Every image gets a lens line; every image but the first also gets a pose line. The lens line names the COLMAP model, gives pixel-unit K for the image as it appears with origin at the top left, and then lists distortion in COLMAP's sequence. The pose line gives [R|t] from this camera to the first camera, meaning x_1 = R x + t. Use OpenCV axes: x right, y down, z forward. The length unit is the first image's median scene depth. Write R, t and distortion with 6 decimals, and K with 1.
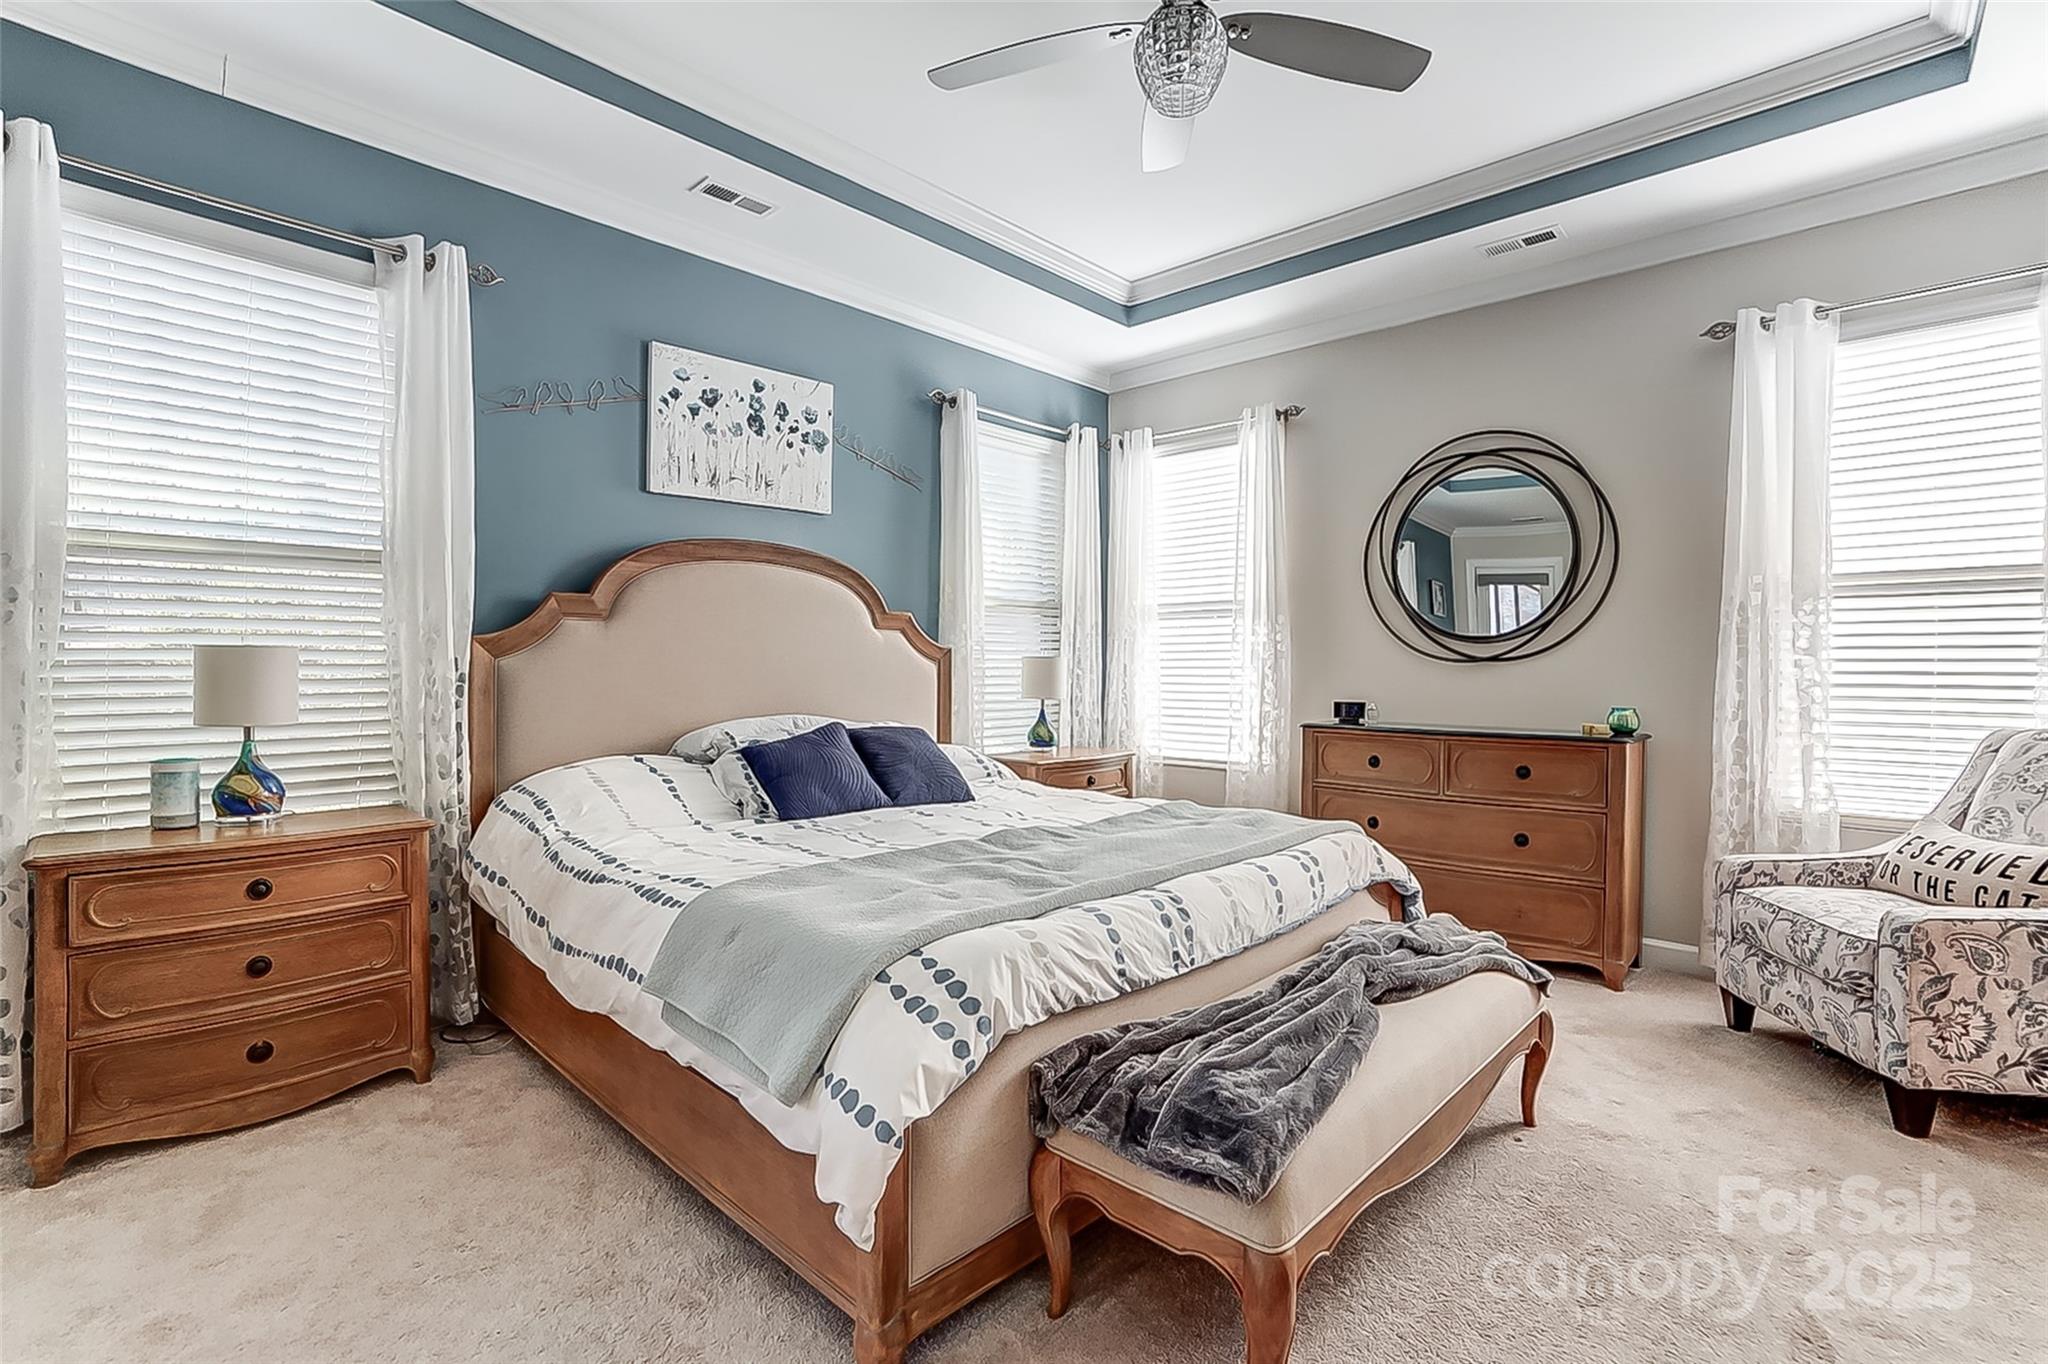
lens RADIAL K [[931.4, 0, 1023.4], [0, 931.4, 670.6], [0, 0, 1]] dist [-0.076613, 0.028669]
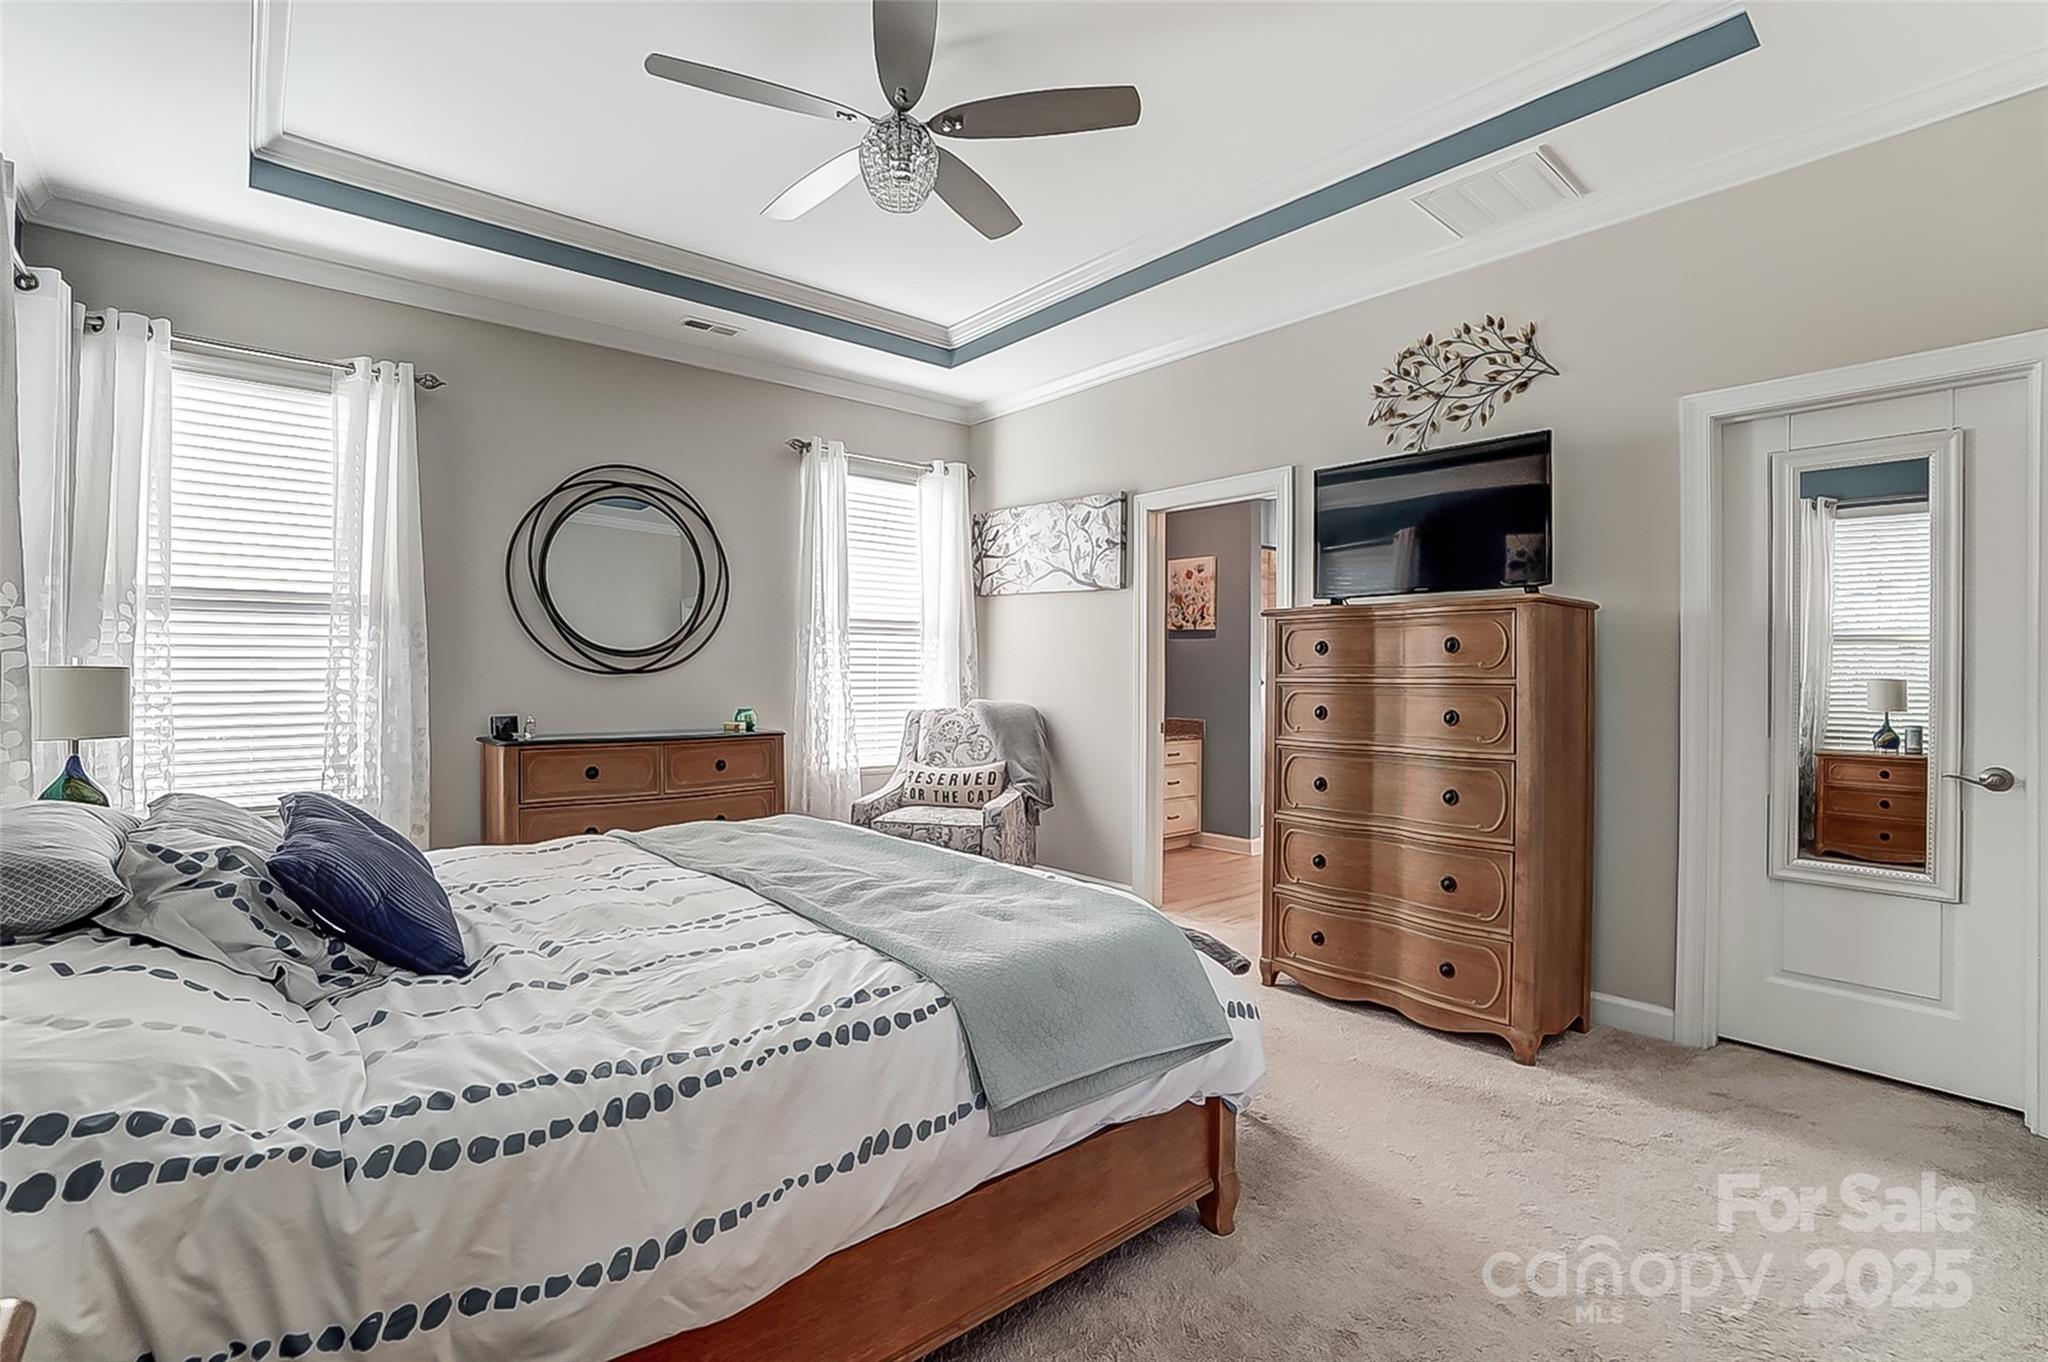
lens RADIAL K [[931.4, 0, 1023.4], [0, 931.4, 669.6], [0, 0, 1]] dist [-0.076613, 0.028669]
pose [[0.091097, -0.003378, 0.995836, -0.620157], [0.001667, 0.999993, 0.003240, -0.018776], [-0.995841, 0.001365, 0.091102, 0.461369]]
